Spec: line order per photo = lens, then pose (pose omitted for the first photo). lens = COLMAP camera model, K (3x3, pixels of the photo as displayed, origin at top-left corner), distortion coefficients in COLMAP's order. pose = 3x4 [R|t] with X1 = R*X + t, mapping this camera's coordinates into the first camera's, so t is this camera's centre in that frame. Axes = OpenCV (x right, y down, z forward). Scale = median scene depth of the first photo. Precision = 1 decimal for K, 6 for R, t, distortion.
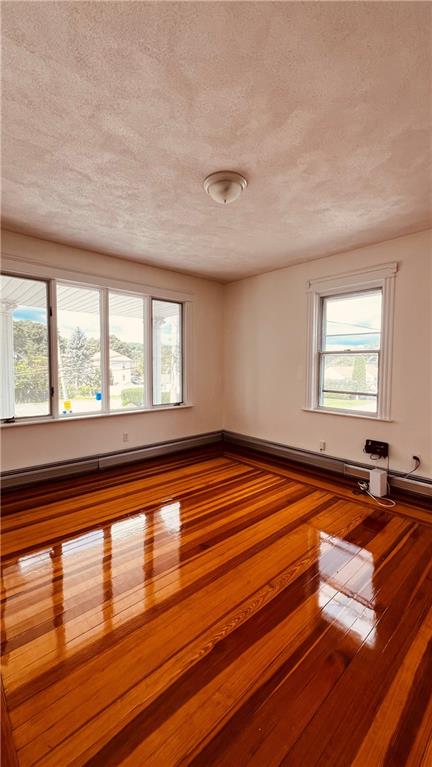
lens RADIAL K [[308.3, 0, 215.1], [0, 308.3, 383.9], [0, 0, 1]] dist [0.000855, 0.000077]
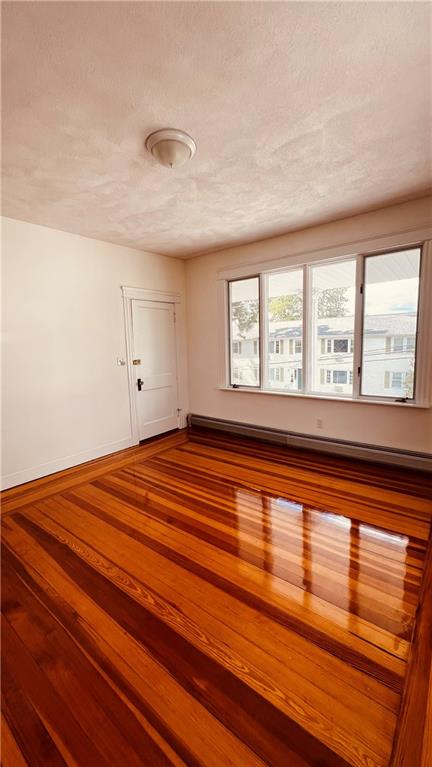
lens RADIAL K [[308.3, 0, 215.0], [0, 308.3, 380.6], [0, 0, 1]] dist [0.000855, 0.000077]
pose [[0.162421, 0.108490, -0.980739, 0.580914], [-0.039038, 0.993865, 0.103477, -0.039656], [0.985949, 0.021479, 0.165659, 0.572618]]
